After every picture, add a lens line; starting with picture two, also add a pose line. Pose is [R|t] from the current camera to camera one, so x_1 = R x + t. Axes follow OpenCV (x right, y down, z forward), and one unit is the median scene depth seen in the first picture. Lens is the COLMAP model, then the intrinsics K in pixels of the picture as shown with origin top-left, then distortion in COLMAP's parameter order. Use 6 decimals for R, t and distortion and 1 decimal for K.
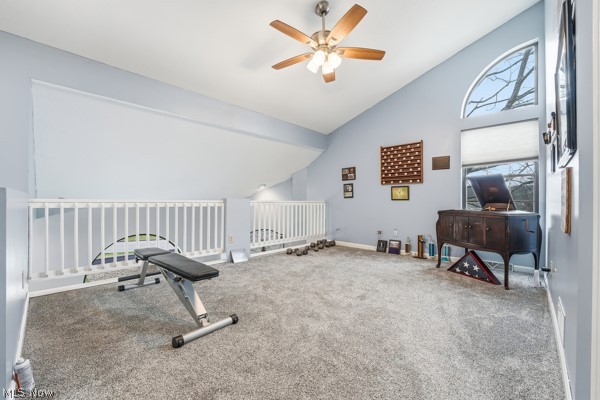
lens RADIAL K [[246.9, 0, 299.8], [0, 246.9, 200.5], [0, 0, 1]] dist [-0.027244, 0.003219]
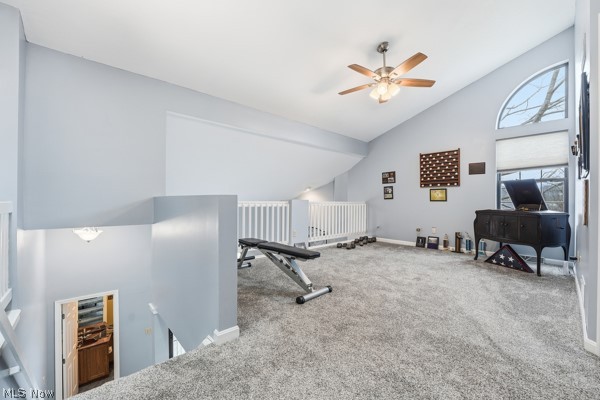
lens RADIAL K [[246.9, 0, 298.4], [0, 246.9, 201.0], [0, 0, 1]] dist [-0.027244, 0.003219]
pose [[0.997361, 0.000273, -0.072595, -0.233296], [-0.000191, 0.999999, 0.001133, -0.005113], [0.072595, -0.001117, 0.997361, -0.259148]]
